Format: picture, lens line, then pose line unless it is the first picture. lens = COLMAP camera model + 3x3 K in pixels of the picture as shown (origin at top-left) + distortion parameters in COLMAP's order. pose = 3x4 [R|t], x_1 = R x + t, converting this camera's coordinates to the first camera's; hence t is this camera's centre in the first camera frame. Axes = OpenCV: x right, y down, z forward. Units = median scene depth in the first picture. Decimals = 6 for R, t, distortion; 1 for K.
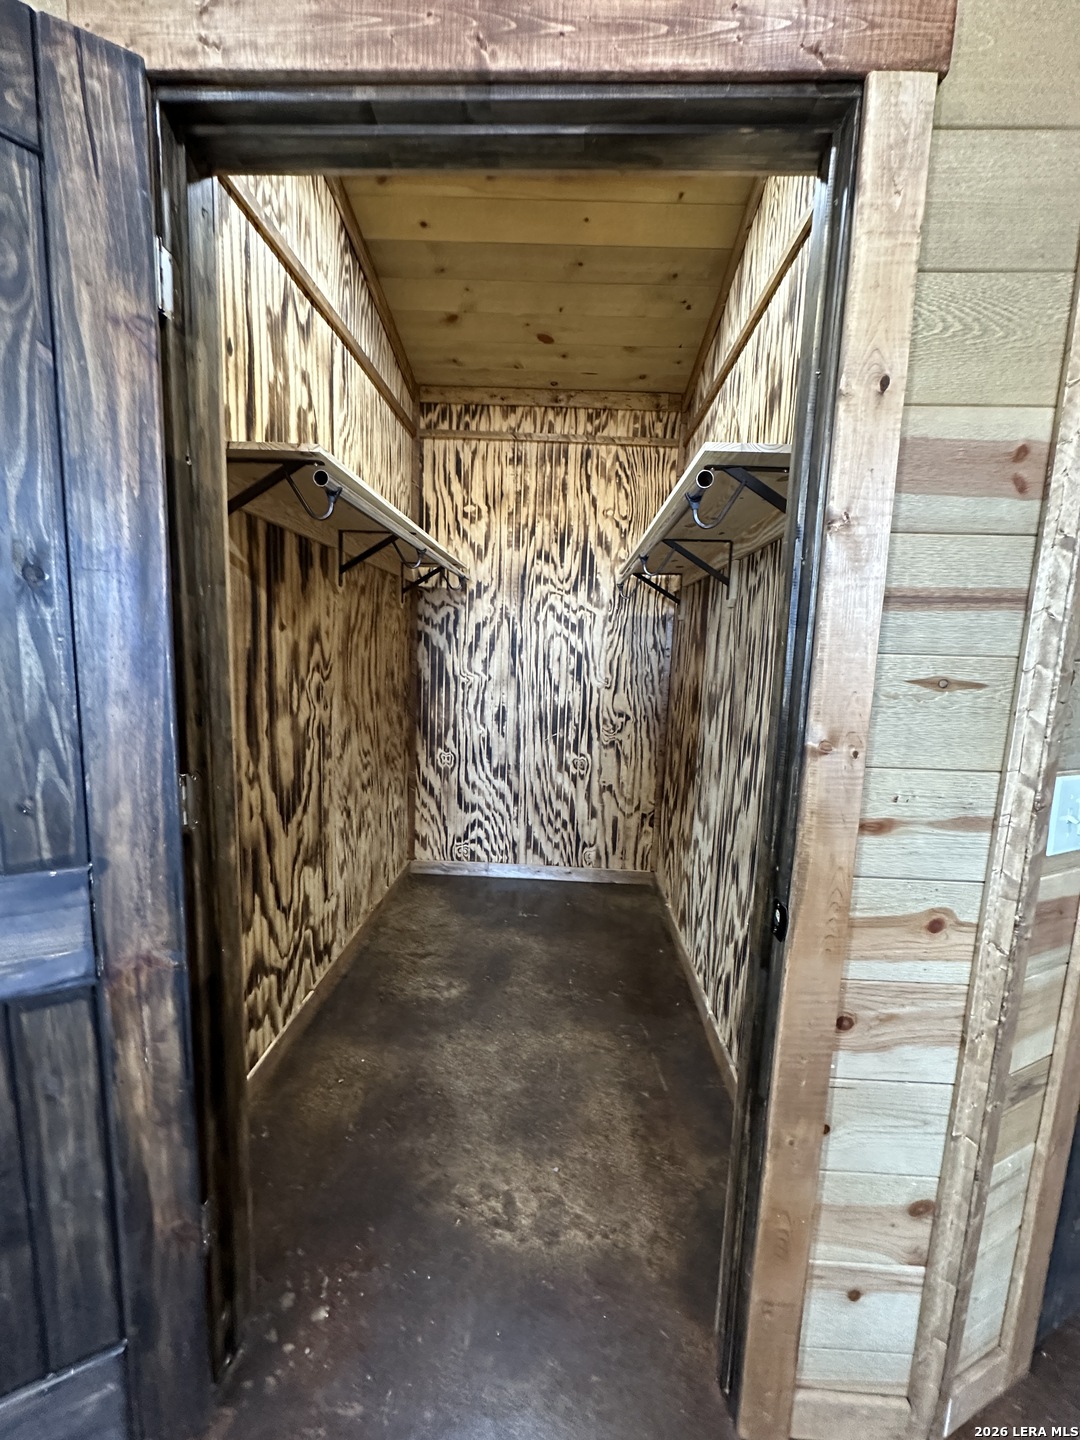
lens RADIAL K [[568.7, 0, 541.8], [0, 568.7, 722.1], [0, 0, 1]] dist [-0.003012, 0.000658]
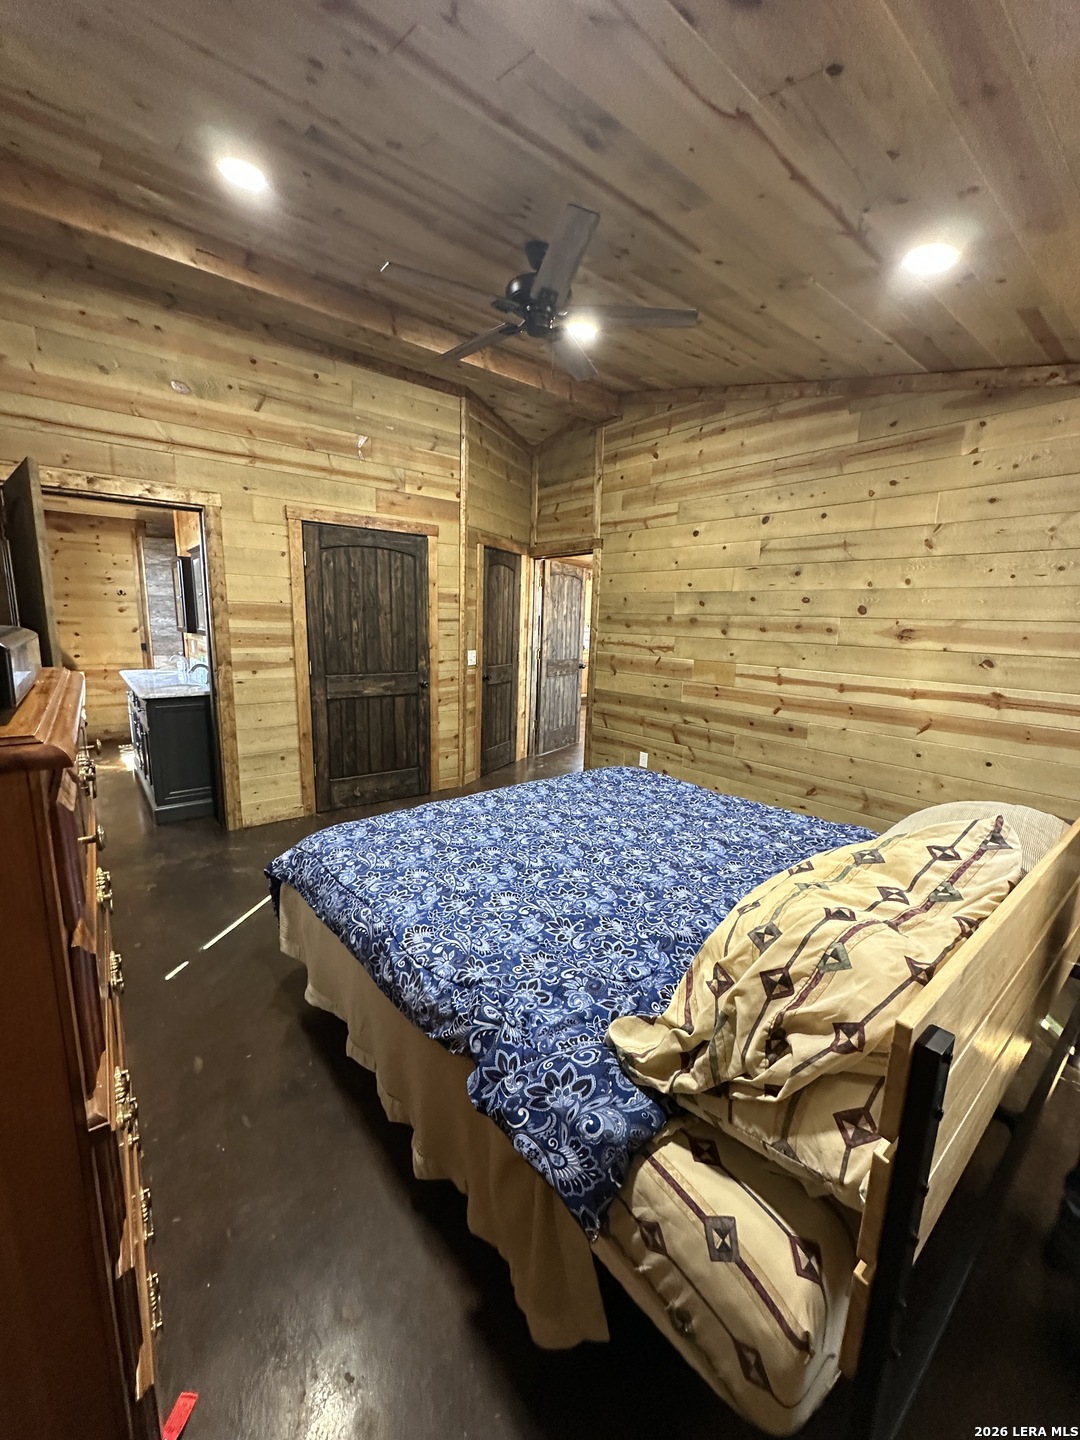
lens RADIAL K [[568.7, 0, 539.7], [0, 568.7, 718.9], [0, 0, 1]] dist [-0.003012, 0.000658]
pose [[0.752179, -0.128377, 0.646333, -2.258392], [0.087149, 0.991604, 0.095535, 0.268780], [-0.653171, -0.015532, 0.757051, -3.701495]]
